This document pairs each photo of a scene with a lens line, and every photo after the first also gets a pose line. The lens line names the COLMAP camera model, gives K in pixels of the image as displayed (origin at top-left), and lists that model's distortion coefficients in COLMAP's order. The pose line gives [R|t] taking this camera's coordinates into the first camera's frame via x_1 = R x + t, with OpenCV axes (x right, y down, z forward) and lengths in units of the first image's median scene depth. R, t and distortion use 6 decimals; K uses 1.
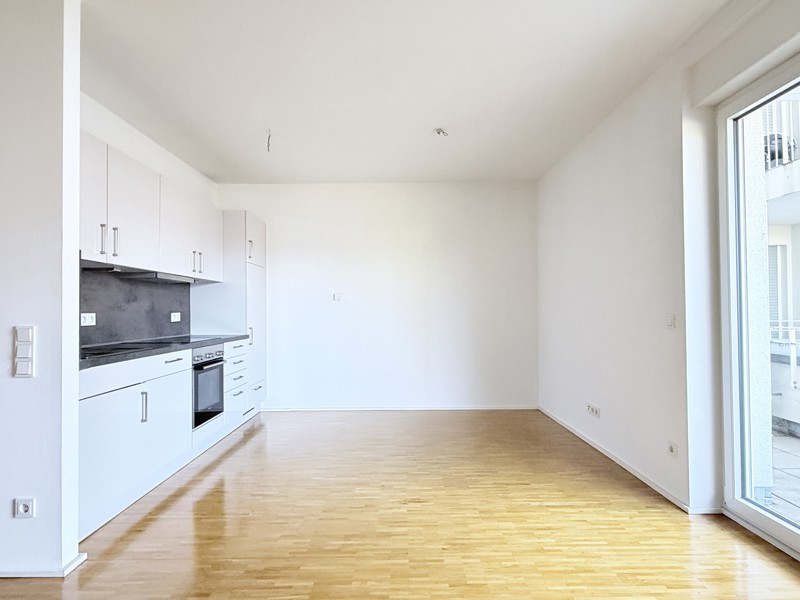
lens RADIAL K [[447.5, 0, 395.2], [0, 447.5, 305.2], [0, 0, 1]] dist [-0.001342, -0.001202]
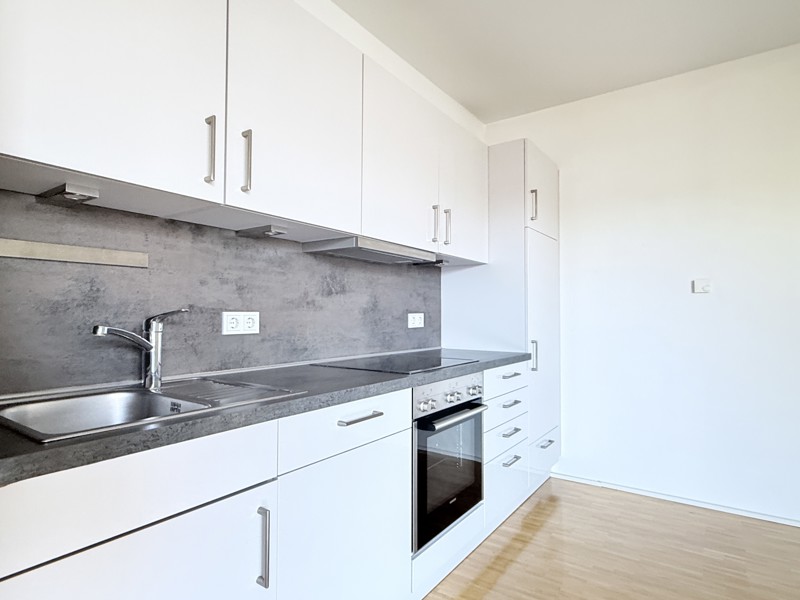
lens RADIAL K [[447.5, 0, 395.2], [0, 447.5, 305.2], [0, 0, 1]] dist [-0.001342, -0.001202]
pose [[0.814941, -0.004305, -0.579527, -0.163533], [0.000236, 0.999975, -0.007096, 0.010770], [0.579543, 0.005646, 0.814922, 0.517631]]
